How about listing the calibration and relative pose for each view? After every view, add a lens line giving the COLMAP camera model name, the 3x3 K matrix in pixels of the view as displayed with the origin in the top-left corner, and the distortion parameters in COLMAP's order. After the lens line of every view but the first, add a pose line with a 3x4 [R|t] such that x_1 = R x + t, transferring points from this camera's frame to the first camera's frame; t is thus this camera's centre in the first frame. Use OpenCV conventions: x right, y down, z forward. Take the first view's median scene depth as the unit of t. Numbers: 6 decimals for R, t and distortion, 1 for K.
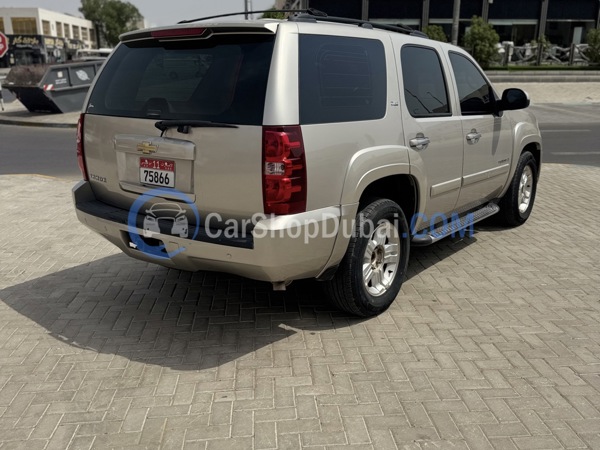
lens RADIAL K [[571.6, 0, 302.5], [0, 571.6, 224.0], [0, 0, 1]] dist [0.015332, 0.000000]
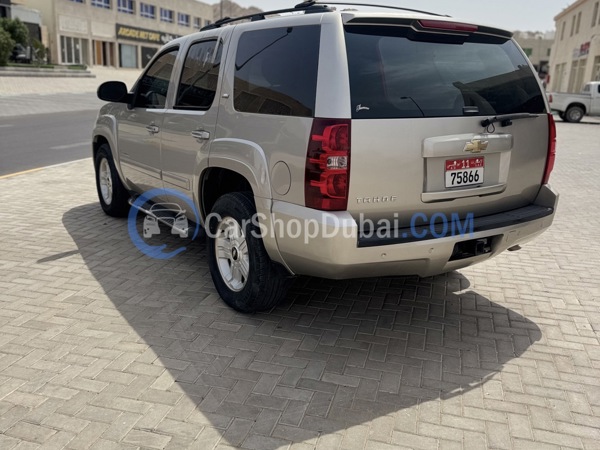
lens RADIAL K [[571.6, 0, 302.0], [0, 571.6, 226.6], [0, 0, 1]] dist [0.015332, 0.000000]
pose [[0.341212, -0.231429, 0.911052, -1.222955], [0.217823, 0.962303, 0.162867, -0.214536], [-0.914400, 0.142876, 0.378760, 0.888681]]
